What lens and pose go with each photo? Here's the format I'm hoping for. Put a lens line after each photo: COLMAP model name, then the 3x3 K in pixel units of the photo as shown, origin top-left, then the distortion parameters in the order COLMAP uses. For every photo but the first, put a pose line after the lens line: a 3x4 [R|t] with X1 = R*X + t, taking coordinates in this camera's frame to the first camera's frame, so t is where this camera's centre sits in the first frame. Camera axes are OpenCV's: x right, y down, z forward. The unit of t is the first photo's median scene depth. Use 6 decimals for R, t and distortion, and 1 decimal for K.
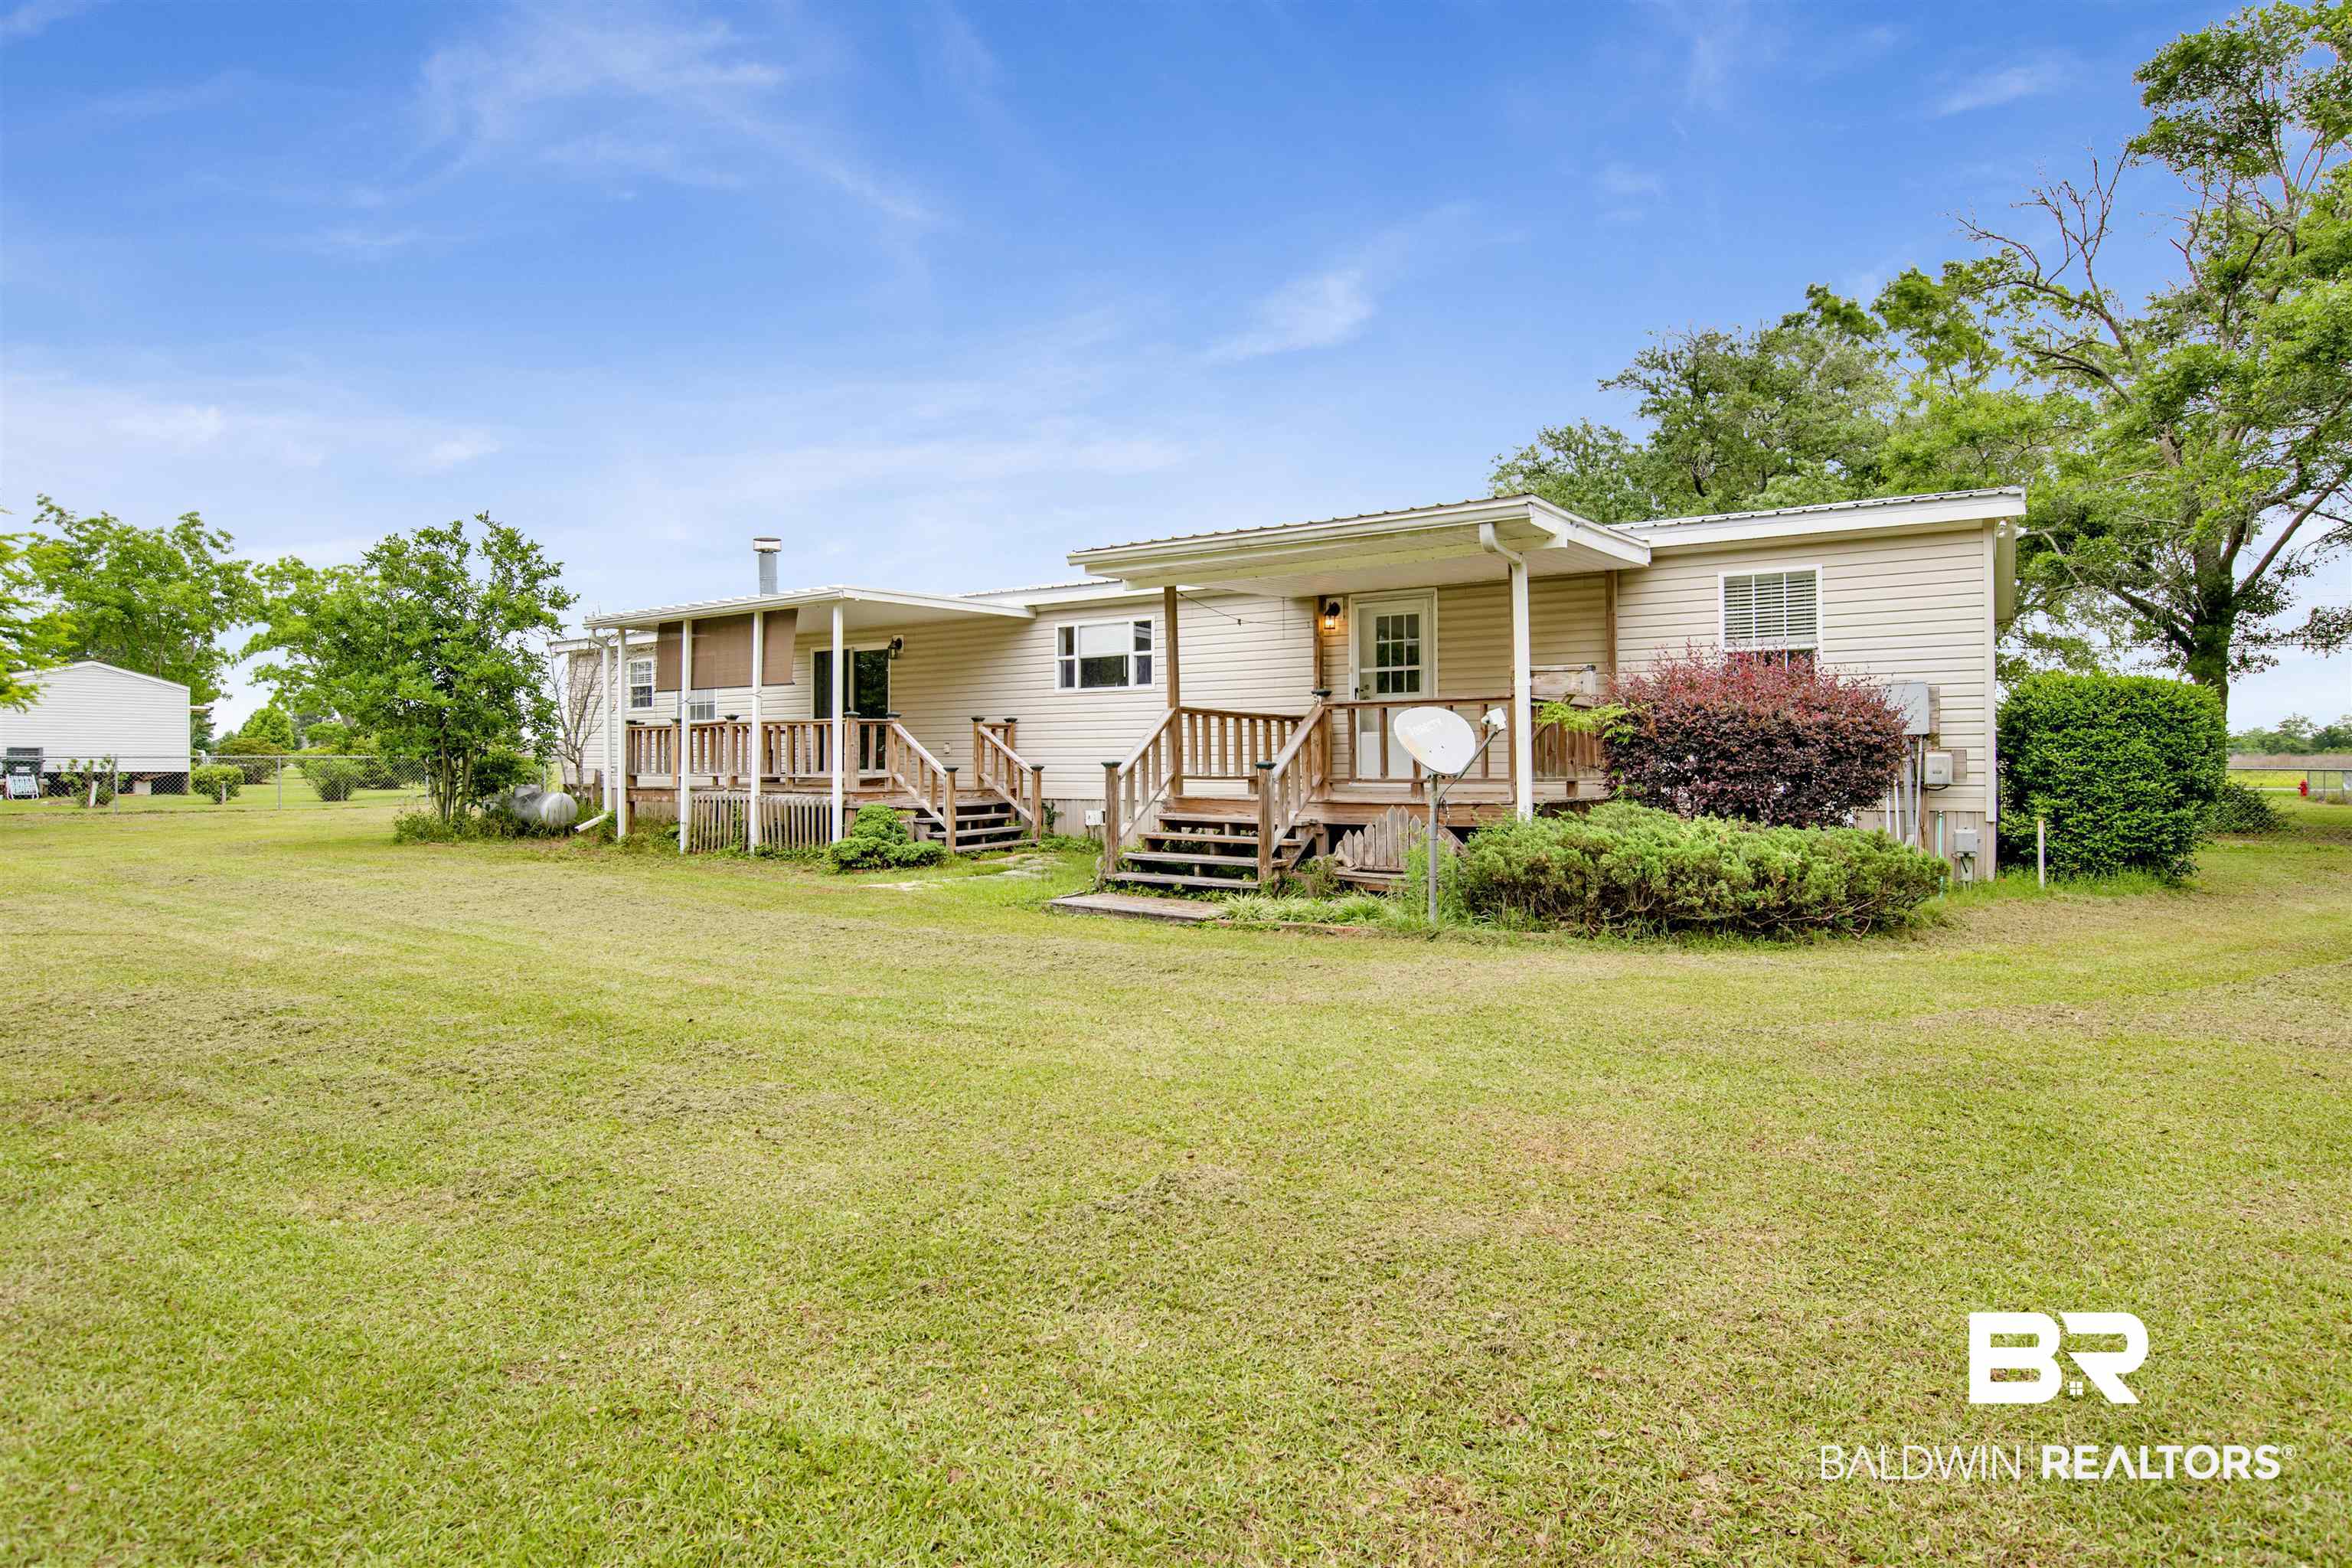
lens RADIAL K [[1257.0, 0, 1175.4], [0, 1257.0, 765.7], [0, 0, 1]] dist [-0.017644, 0.000493]
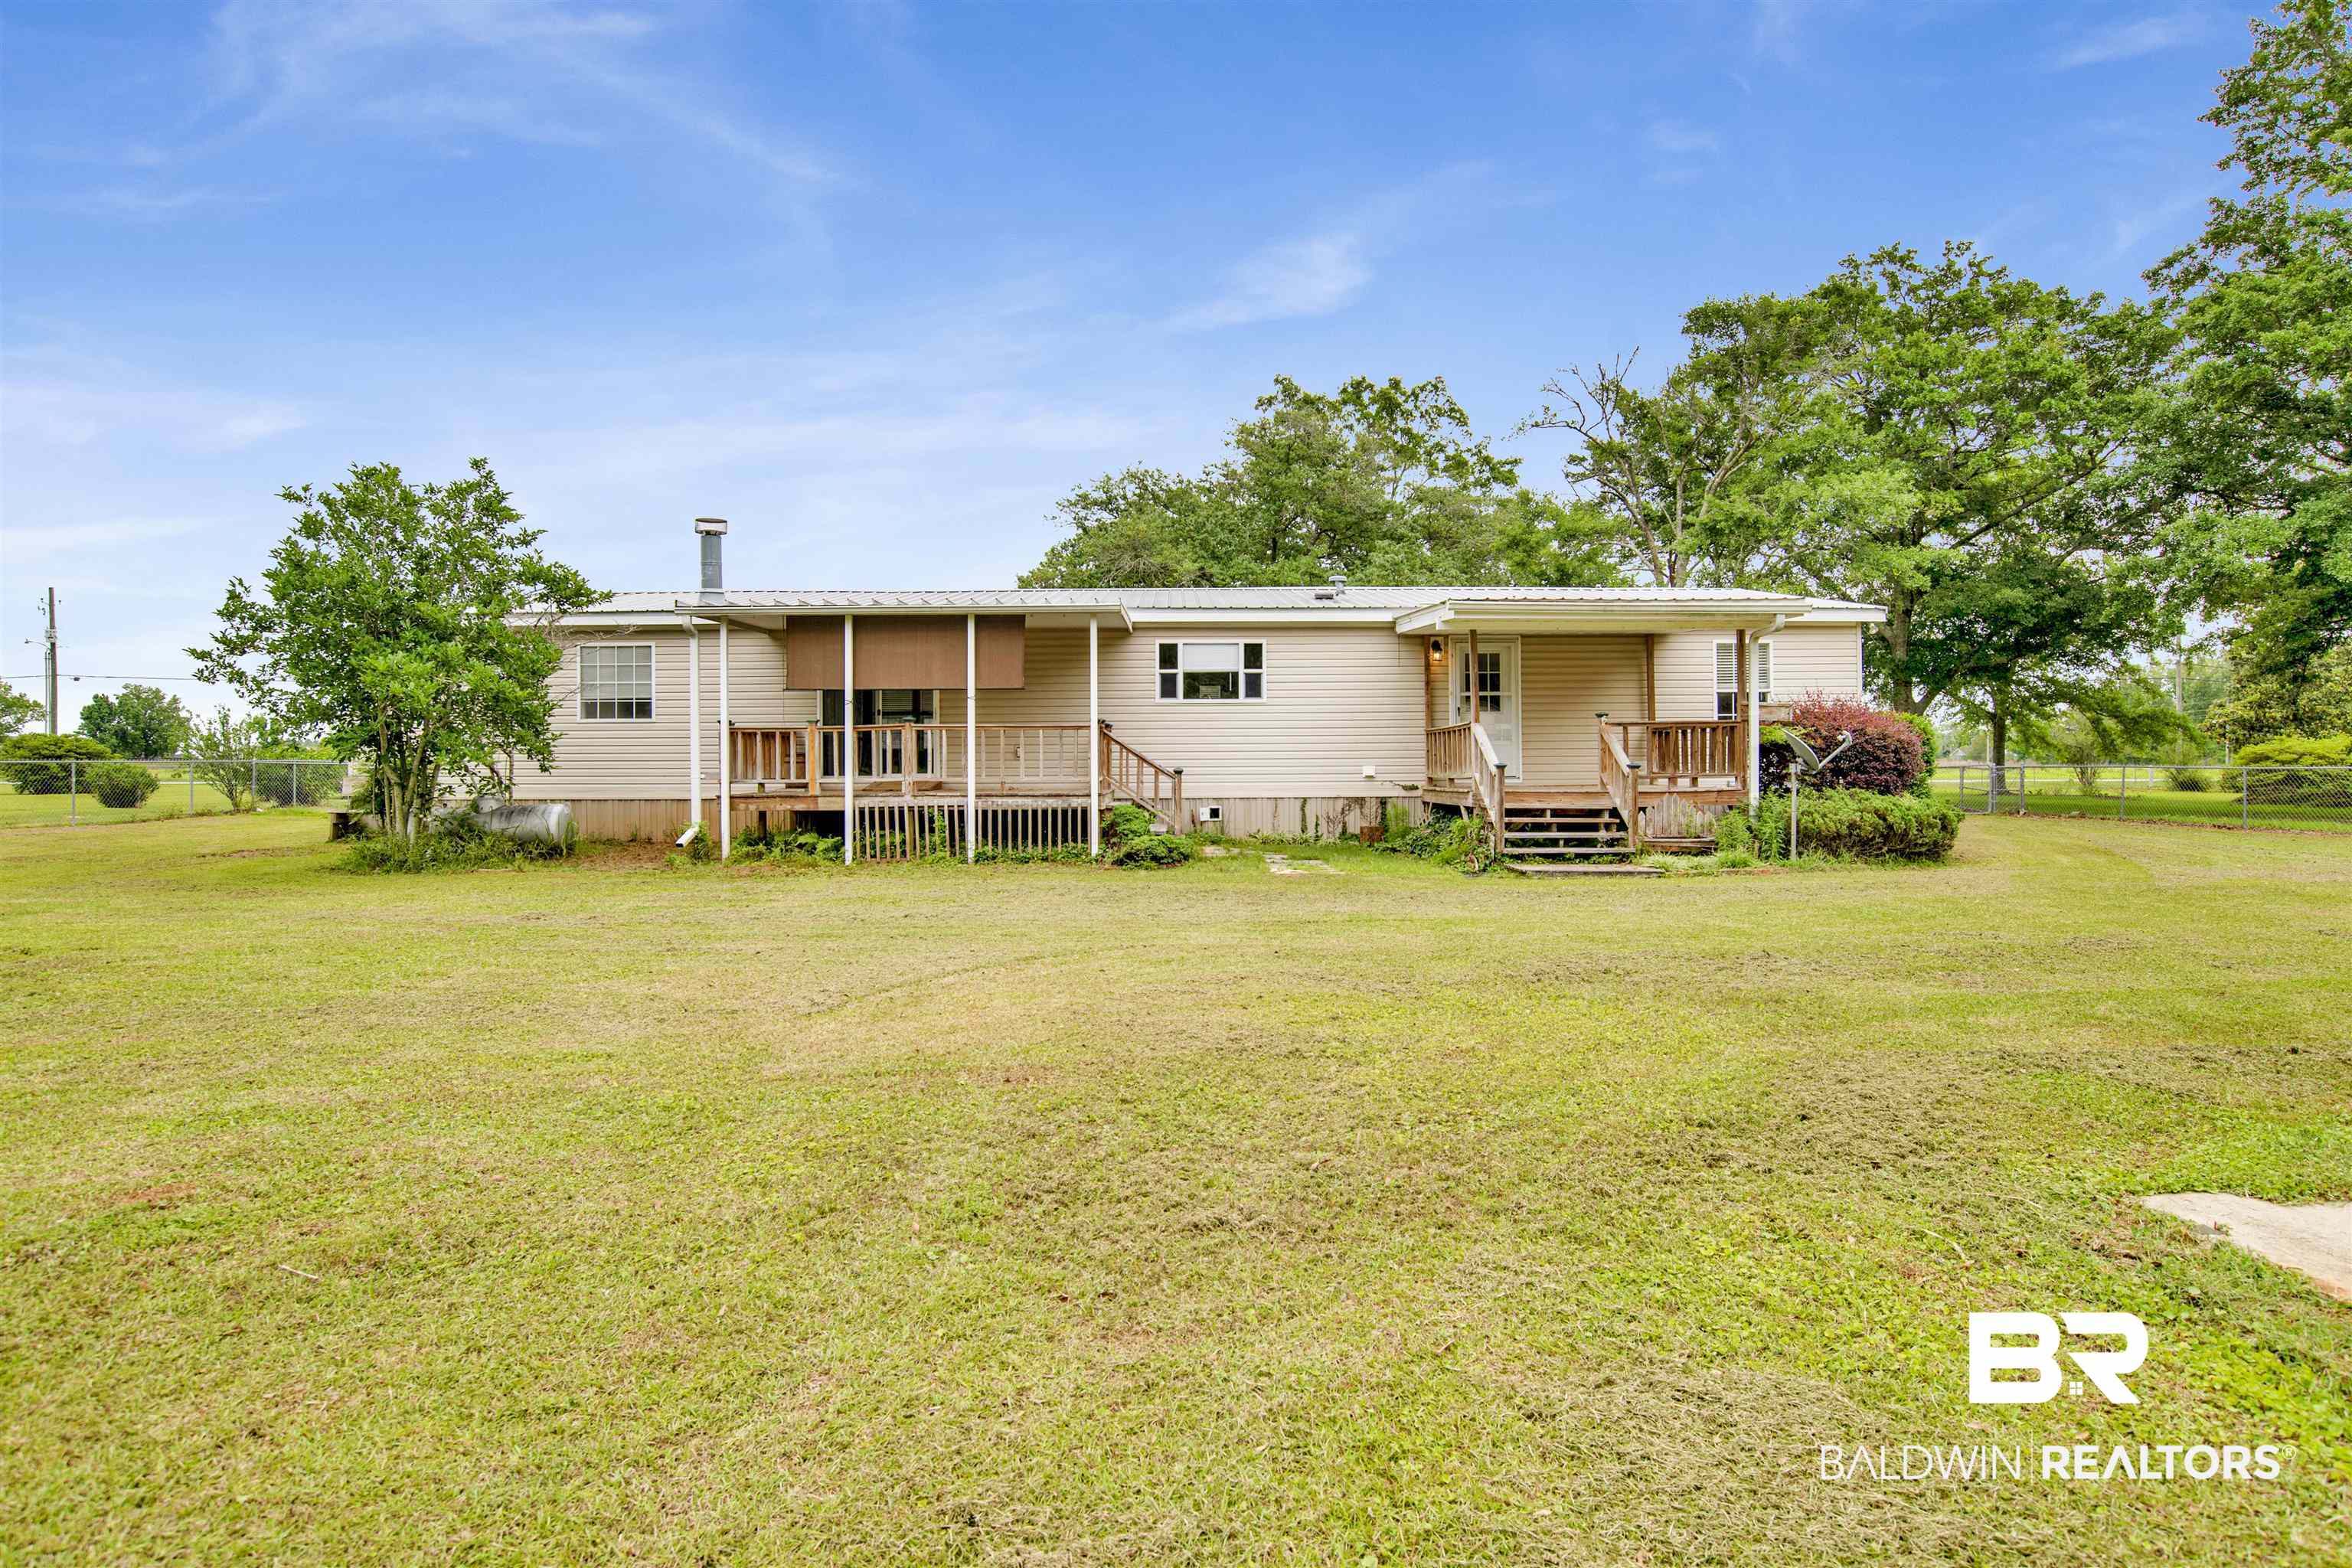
lens RADIAL K [[1257.0, 0, 1175.4], [0, 1257.0, 765.7], [0, 0, 1]] dist [-0.017644, 0.000493]
pose [[0.815902, -0.002628, 0.578184, -0.739377], [0.005771, 0.999977, -0.003599, 0.001676], [-0.578162, 0.006273, 0.815898, 0.090092]]
